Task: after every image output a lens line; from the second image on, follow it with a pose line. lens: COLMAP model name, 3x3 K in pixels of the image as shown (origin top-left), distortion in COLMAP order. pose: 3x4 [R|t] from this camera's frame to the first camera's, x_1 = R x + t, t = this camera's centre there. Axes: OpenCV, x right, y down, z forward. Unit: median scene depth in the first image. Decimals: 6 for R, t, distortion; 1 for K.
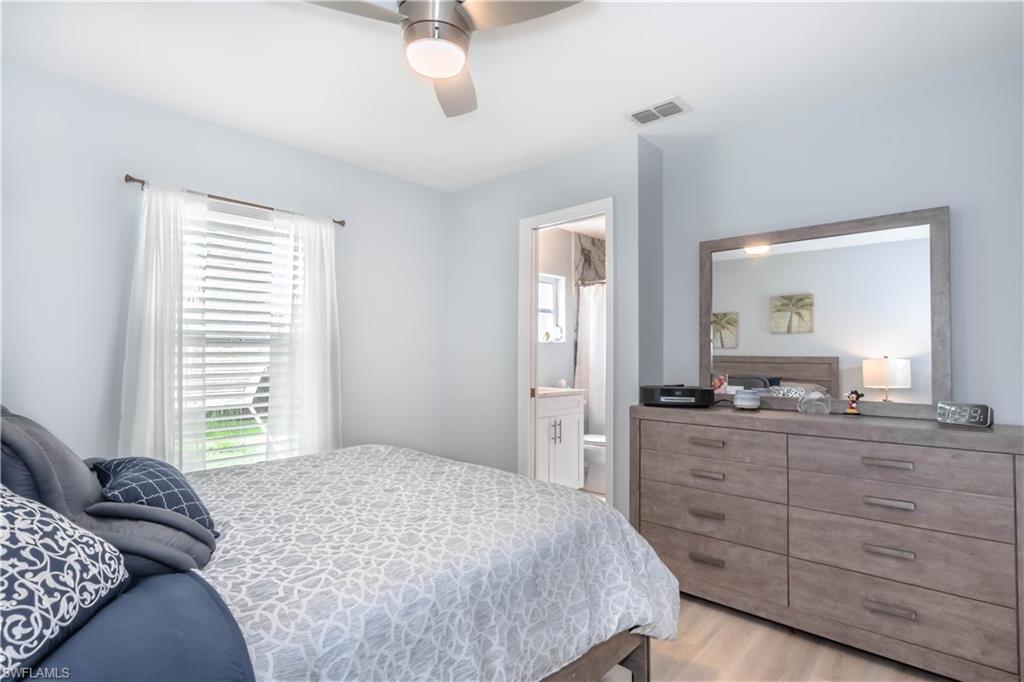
lens RADIAL K [[494.7, 0, 519.2], [0, 494.7, 347.7], [0, 0, 1]] dist [0.003521, -0.002422]
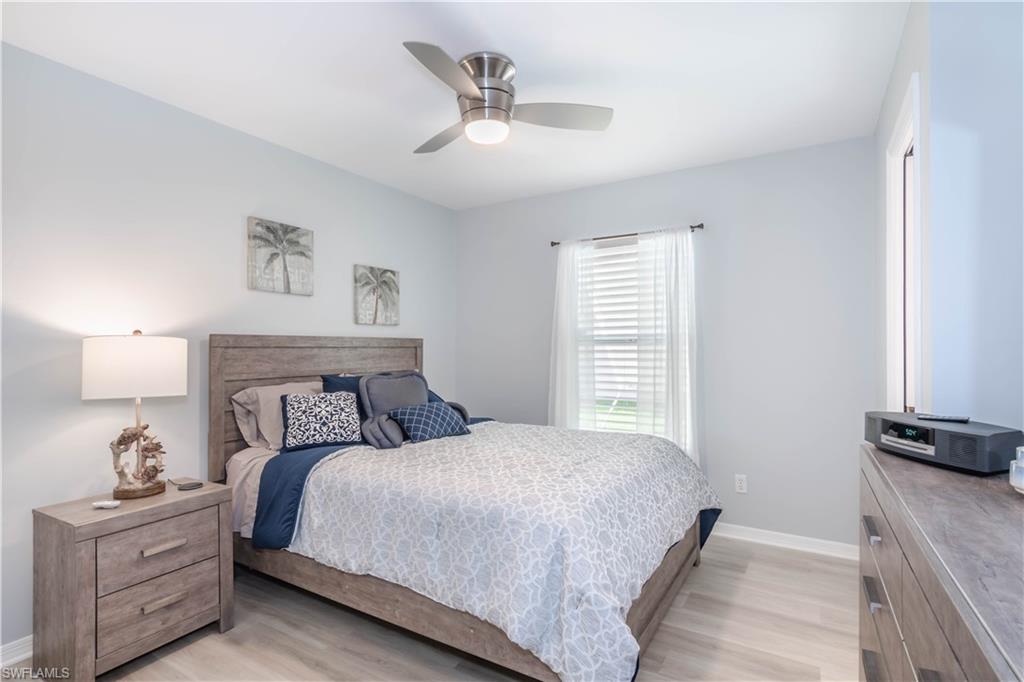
lens RADIAL K [[494.7, 0, 511.3], [0, 494.7, 342.0], [0, 0, 1]] dist [0.003521, -0.002422]
pose [[0.208102, -0.014454, -0.978000, 0.731545], [0.012445, 0.999849, -0.012129, 0.000191], [0.978028, -0.009647, 0.208251, 0.493778]]
